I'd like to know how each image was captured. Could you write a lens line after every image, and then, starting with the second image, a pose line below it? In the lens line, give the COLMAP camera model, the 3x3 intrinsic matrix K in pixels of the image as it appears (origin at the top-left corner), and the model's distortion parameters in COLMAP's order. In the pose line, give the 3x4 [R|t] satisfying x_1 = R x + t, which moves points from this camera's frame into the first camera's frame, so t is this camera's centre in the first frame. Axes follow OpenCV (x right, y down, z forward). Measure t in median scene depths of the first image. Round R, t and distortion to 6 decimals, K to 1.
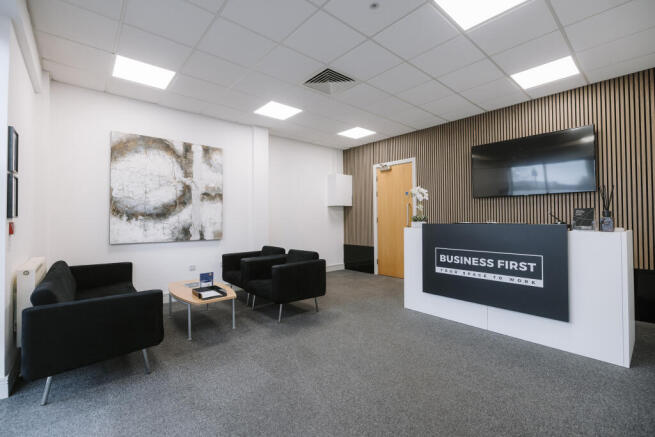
lens RADIAL K [[286.9, 0, 327.5], [0, 286.9, 218.5], [0, 0, 1]] dist [0.000022, -0.000026]
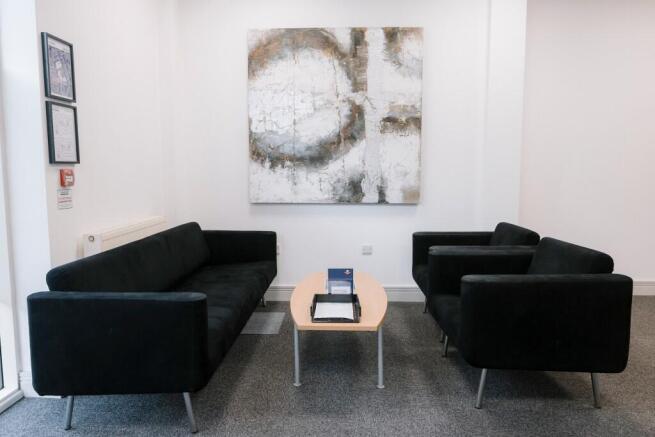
lens RADIAL K [[439.4, 0, 327.0], [0, 439.4, 215.1], [0, 0, 1]] dist [-0.003111, 0.000907]
pose [[0.722852, 0.073960, -0.687034, 0.083790], [0.002678, 0.993948, 0.109817, 0.003715], [0.690998, -0.081221, 0.718279, 0.335201]]
